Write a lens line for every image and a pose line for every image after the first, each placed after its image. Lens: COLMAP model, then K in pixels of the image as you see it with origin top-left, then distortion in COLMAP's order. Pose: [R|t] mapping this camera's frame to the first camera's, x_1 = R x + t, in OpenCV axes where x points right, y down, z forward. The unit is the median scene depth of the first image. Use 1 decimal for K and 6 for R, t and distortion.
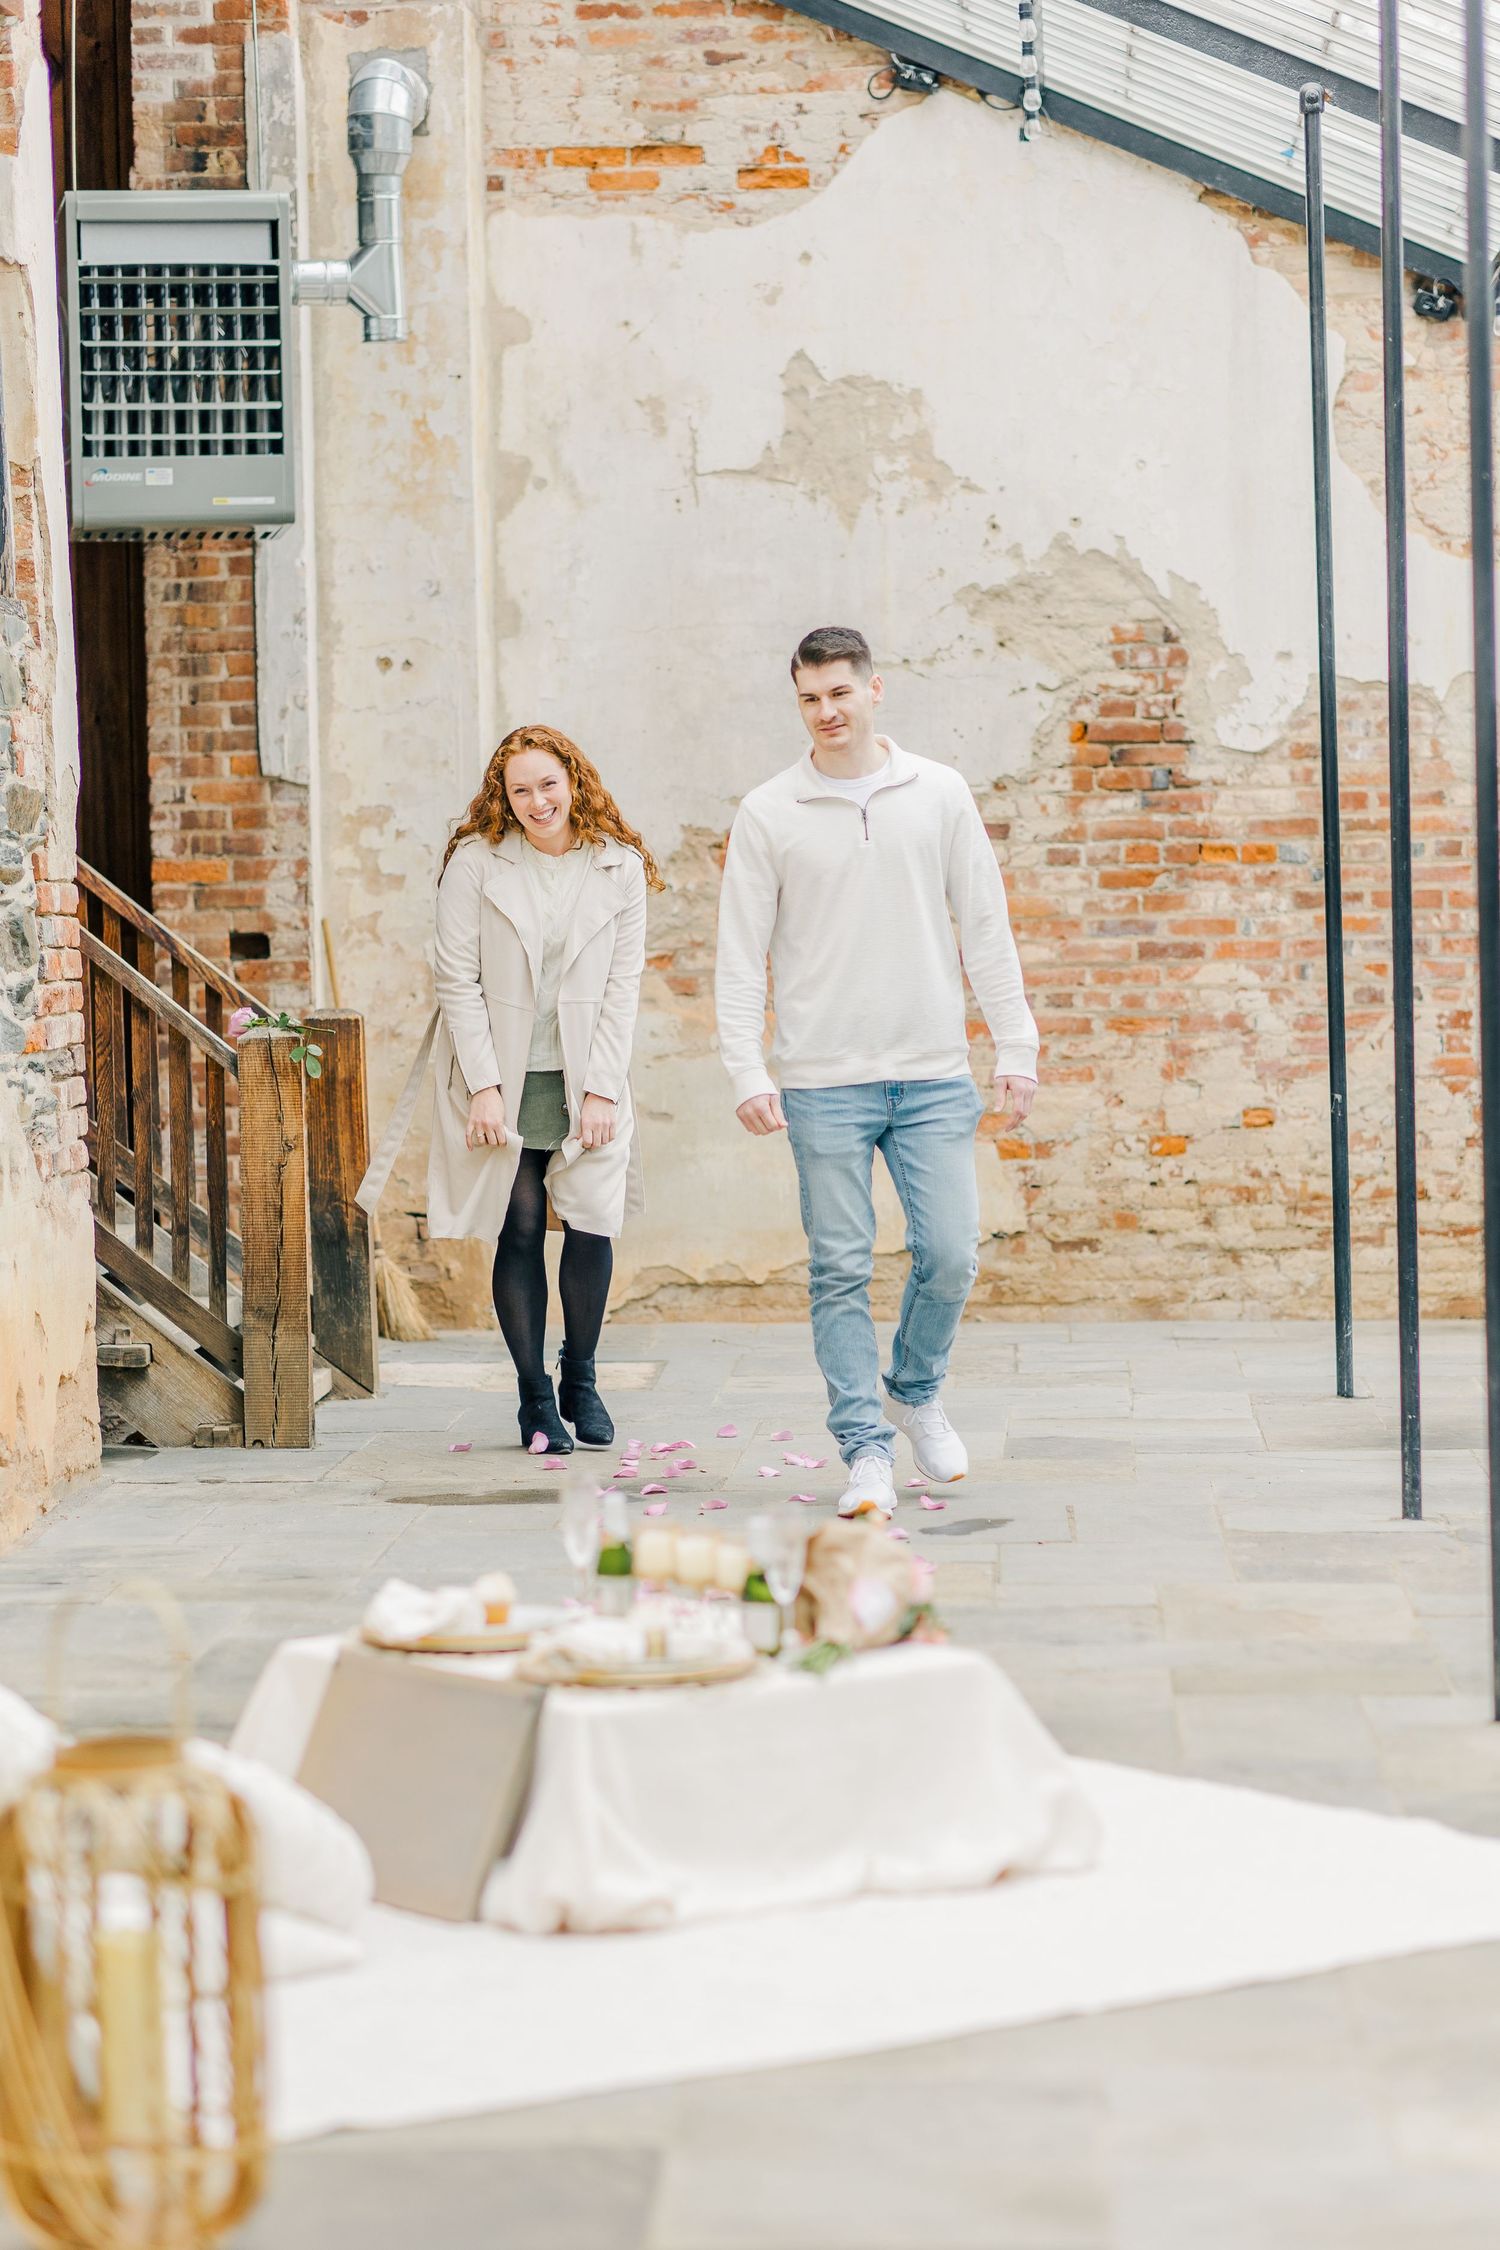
lens RADIAL K [[6067.5, 0, 662.5], [0, 6067.5, 1130.8], [0, 0, 1]] dist [-0.021286, 0.000000]
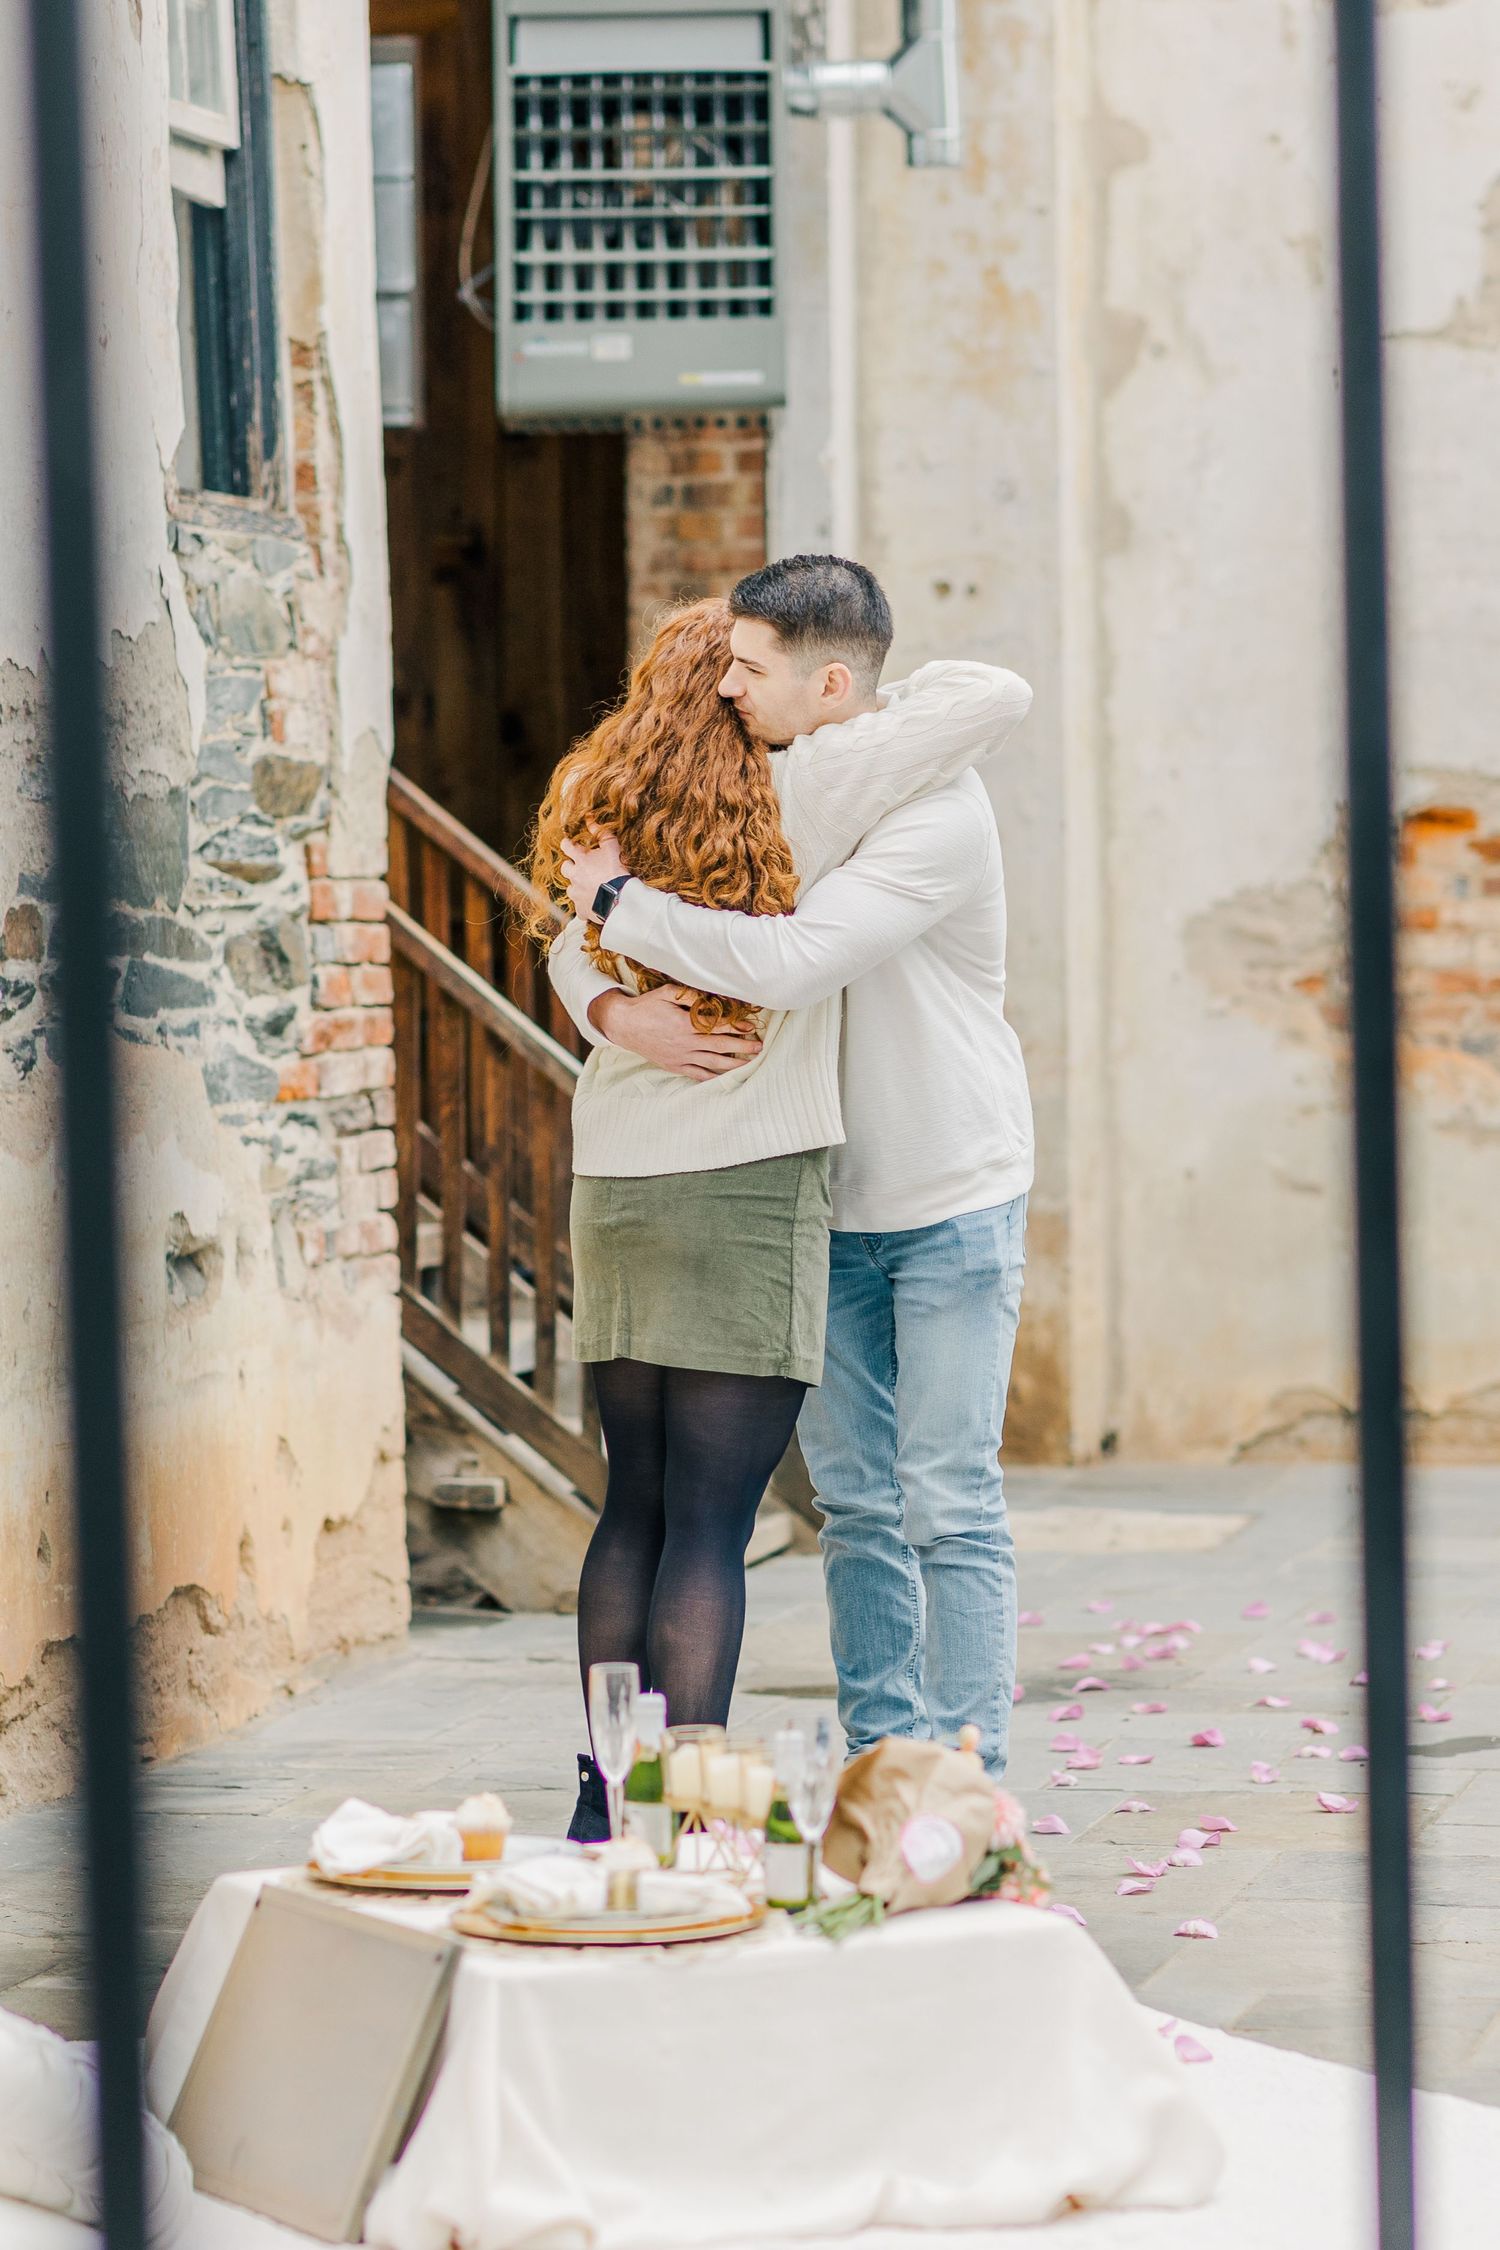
lens RADIAL K [[8136.0, 0, 648.8], [0, 8136.0, 1109.3], [0, 0, 1]] dist [0.061943, 0.000000]
pose [[0.982434, 0.012974, -0.186160, 0.111221], [-0.014373, 0.999878, -0.006167, -0.004951], [0.186057, 0.008734, 0.982500, -0.010858]]
